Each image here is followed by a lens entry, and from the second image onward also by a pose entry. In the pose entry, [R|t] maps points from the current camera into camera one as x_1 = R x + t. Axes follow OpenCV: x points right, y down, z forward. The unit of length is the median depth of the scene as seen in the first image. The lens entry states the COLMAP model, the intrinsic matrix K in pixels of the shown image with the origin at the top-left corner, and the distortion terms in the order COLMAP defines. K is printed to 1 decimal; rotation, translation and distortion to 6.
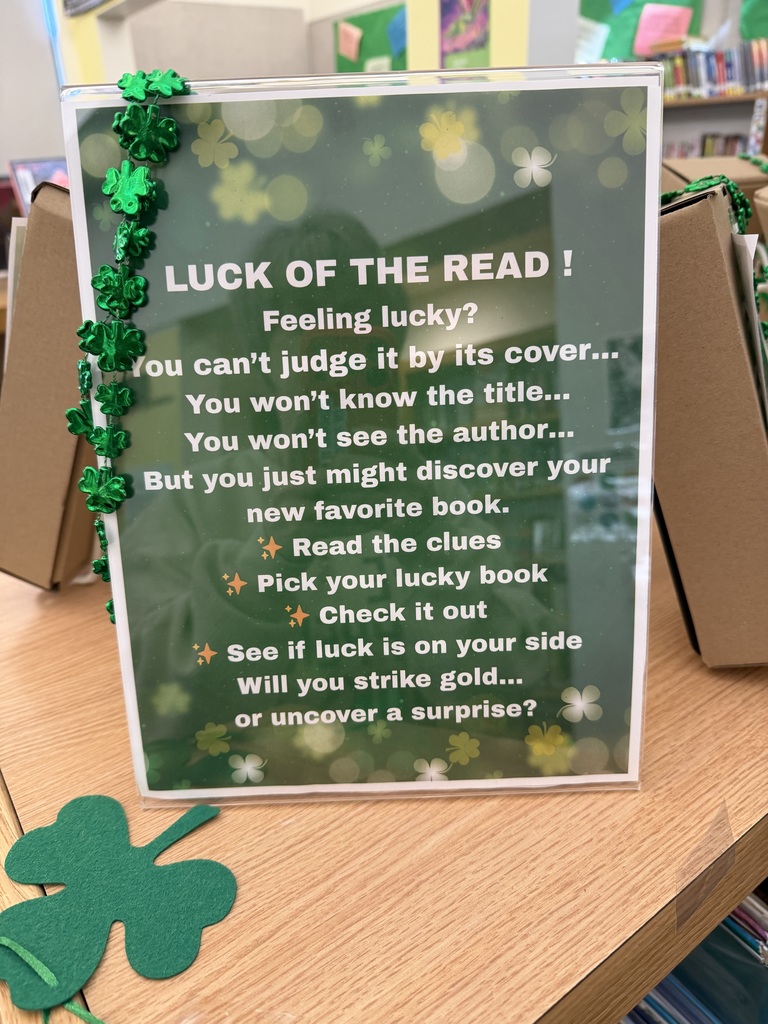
lens RADIAL K [[728.1, 0, 379.3], [0, 728.1, 510.1], [0, 0, 1]] dist [0.034392, -0.008759]
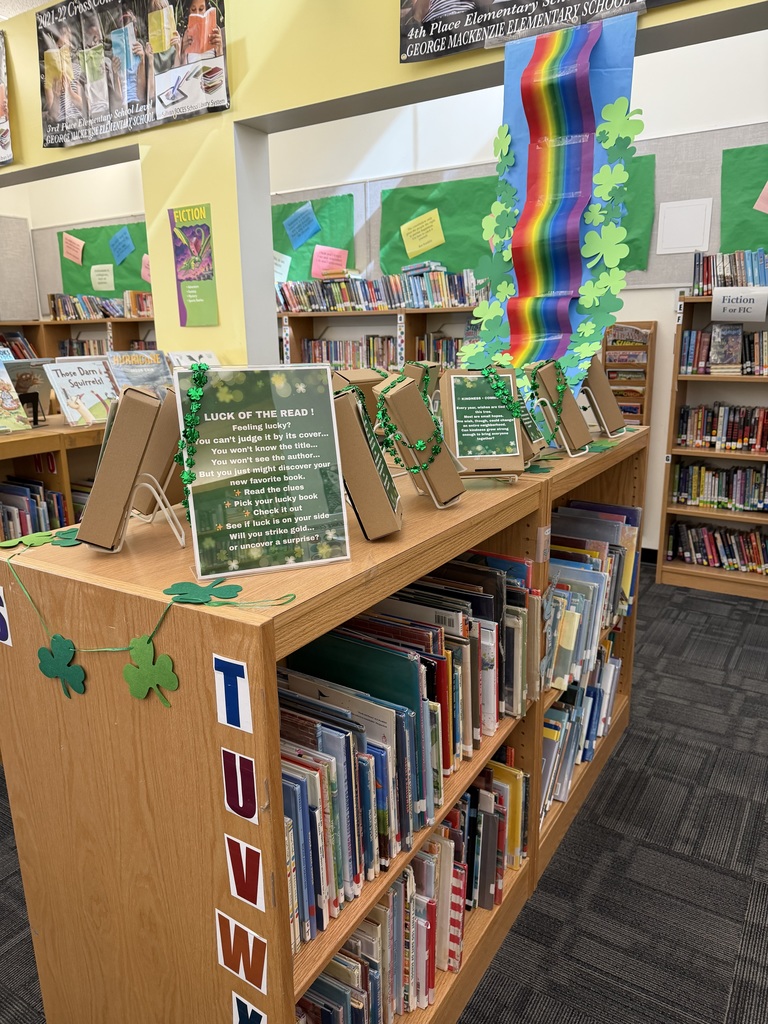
lens RADIAL K [[728.1, 0, 379.3], [0, 728.1, 510.1], [0, 0, 1]] dist [0.034392, -0.008759]
pose [[0.928518, -0.063959, 0.365737, -0.775804], [0.139488, 0.972983, -0.183976, 0.836587], [-0.344089, 0.221841, 0.912354, -2.271596]]
